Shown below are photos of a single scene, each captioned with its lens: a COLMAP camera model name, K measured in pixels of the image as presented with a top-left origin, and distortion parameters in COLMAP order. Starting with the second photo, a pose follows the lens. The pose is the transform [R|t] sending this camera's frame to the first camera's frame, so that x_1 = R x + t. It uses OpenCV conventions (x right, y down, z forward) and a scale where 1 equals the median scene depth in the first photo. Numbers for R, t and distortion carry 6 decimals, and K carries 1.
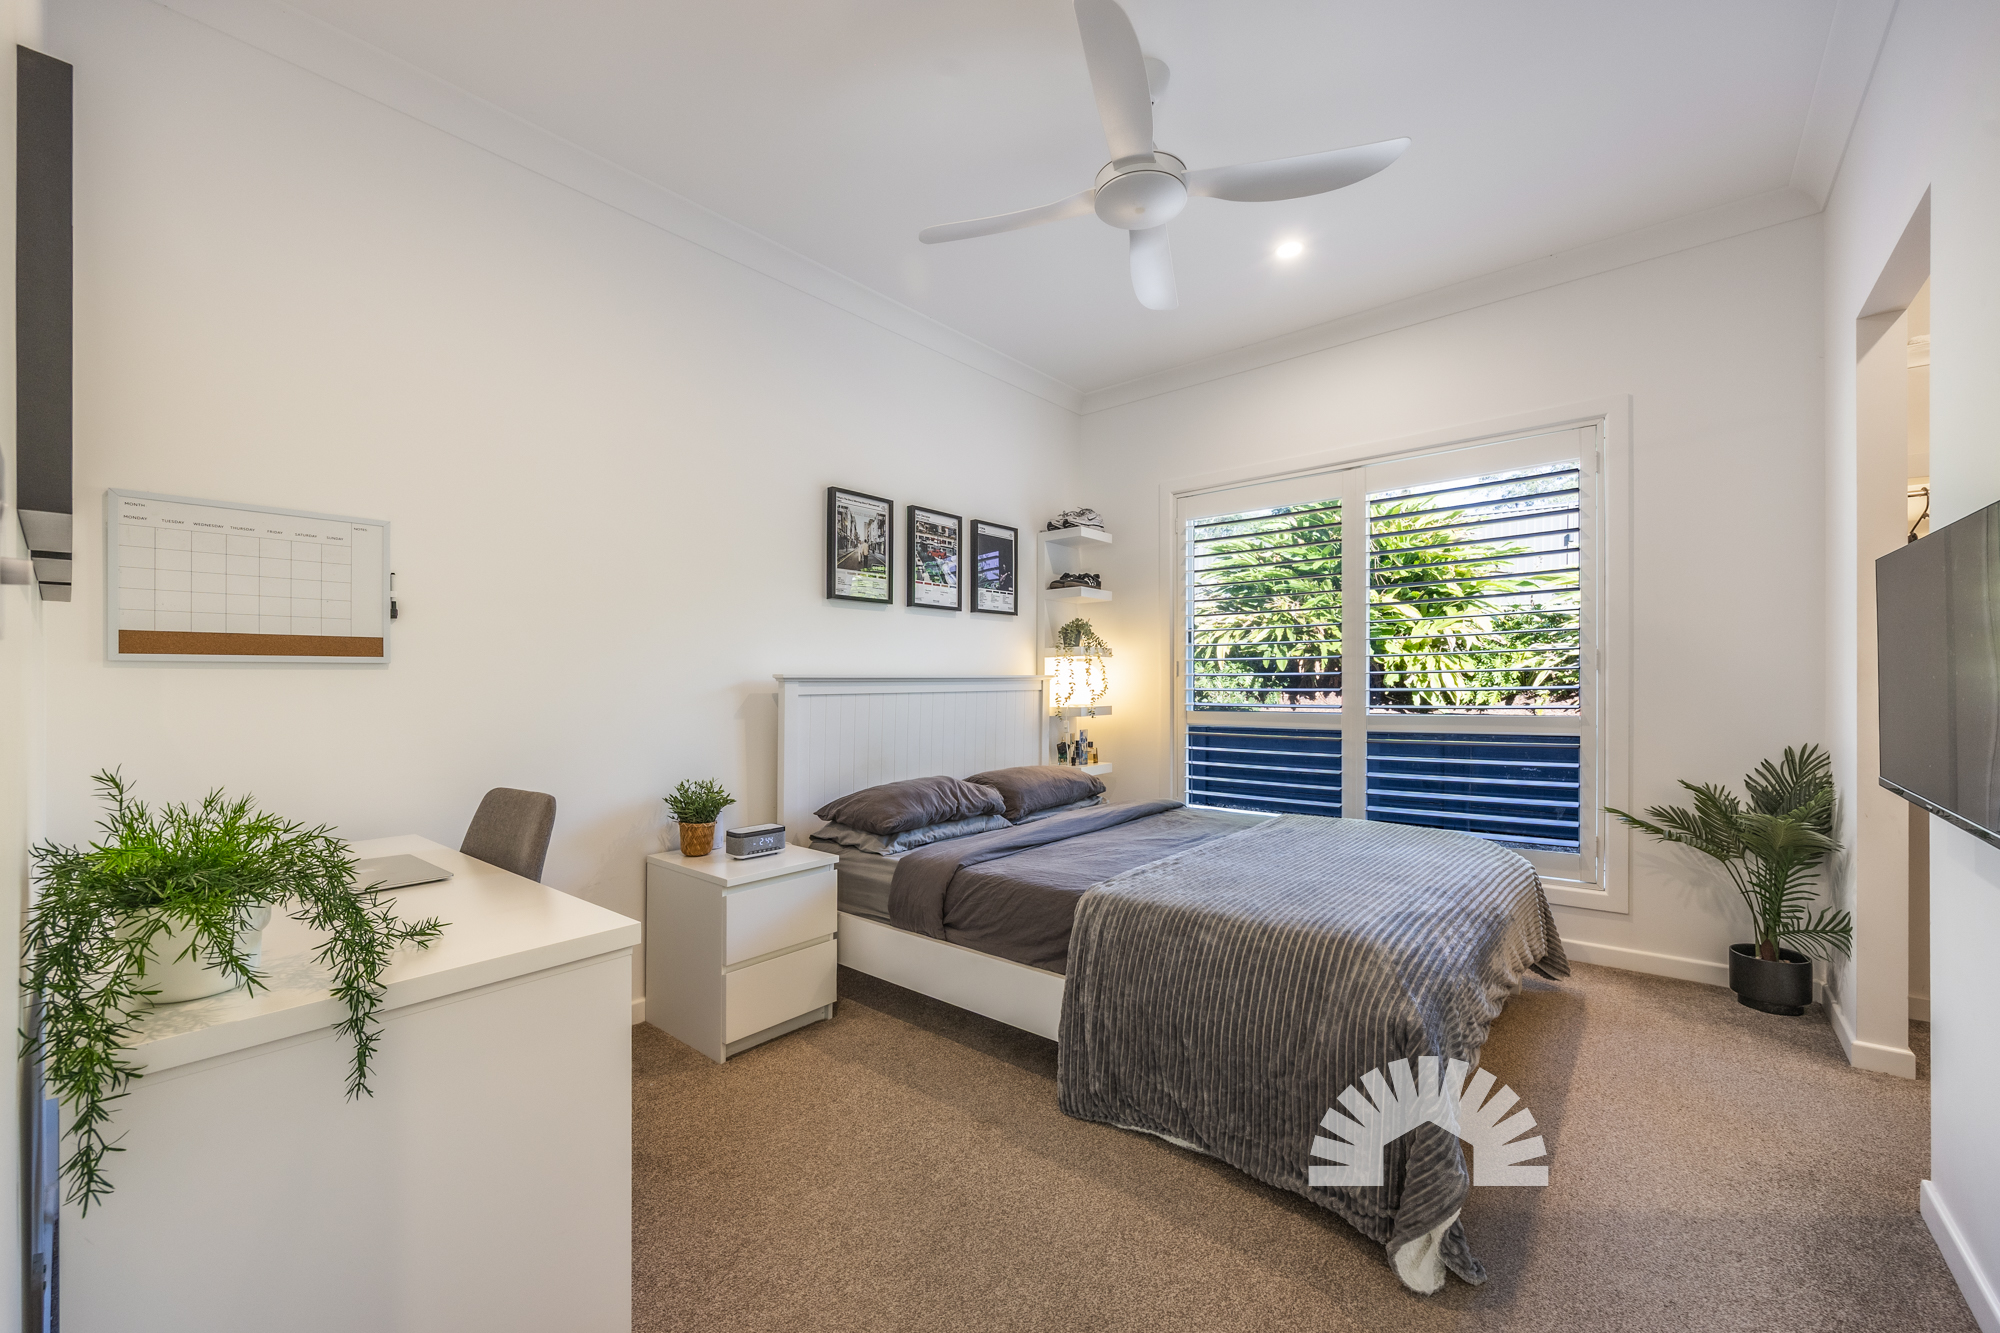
lens RADIAL K [[771.7, 0, 1000.0], [0, 771.7, 666.5], [0, 0, 1]] dist [0.001563, 0.000392]
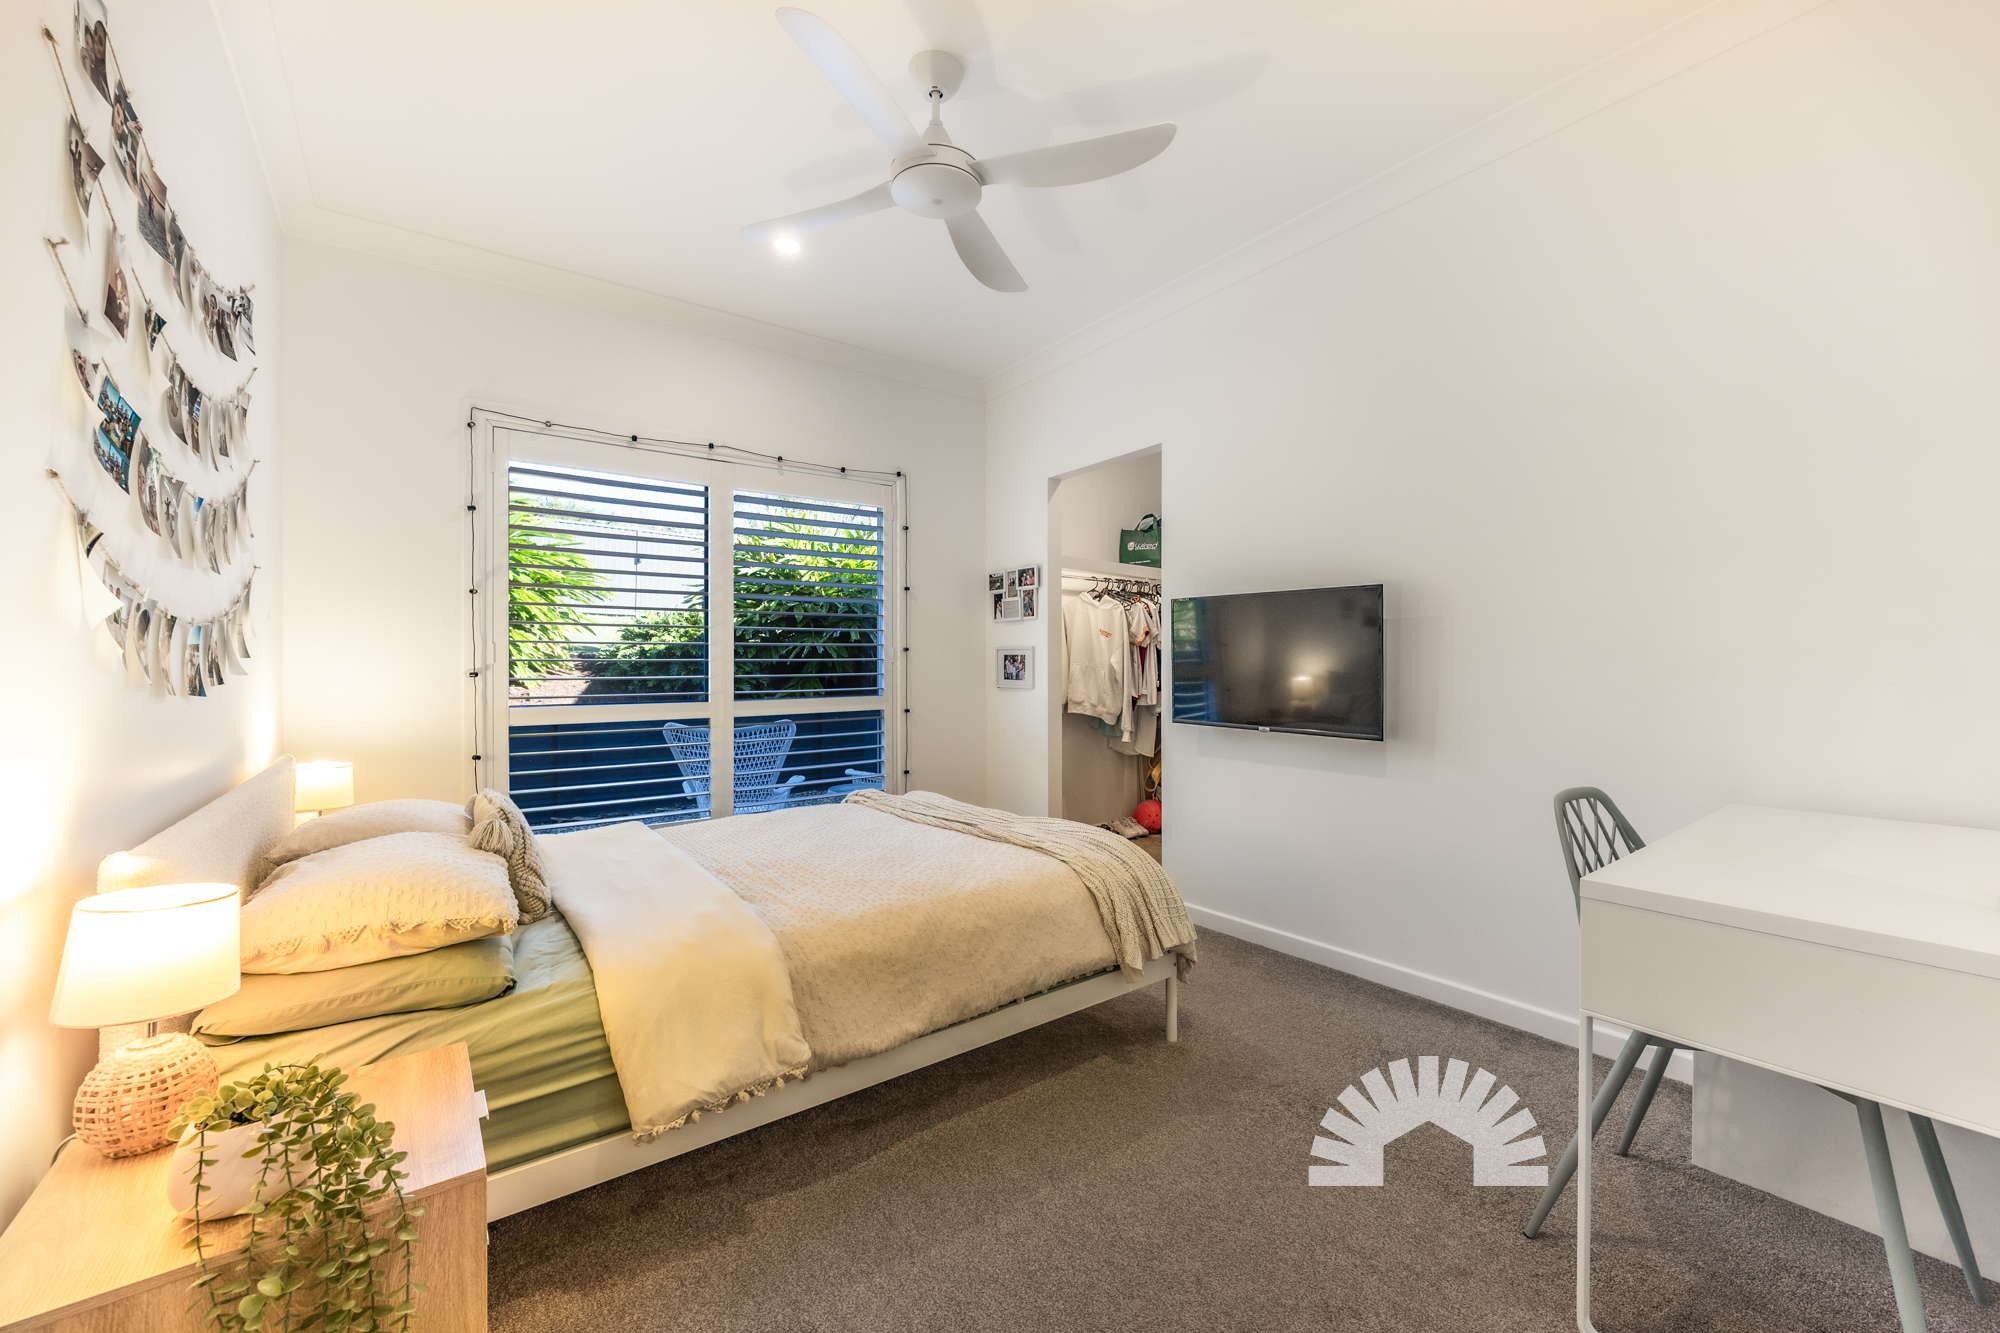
lens RADIAL K [[771.7, 0, 1000.0], [0, 771.7, 666.5], [0, 0, 1]] dist [0.001563, 0.000392]
pose [[0.224013, 0.004012, 0.974578, -0.433741], [-0.015583, 0.999878, -0.000534, 0.010342], [-0.974461, -0.015067, 0.224049, 0.387776]]
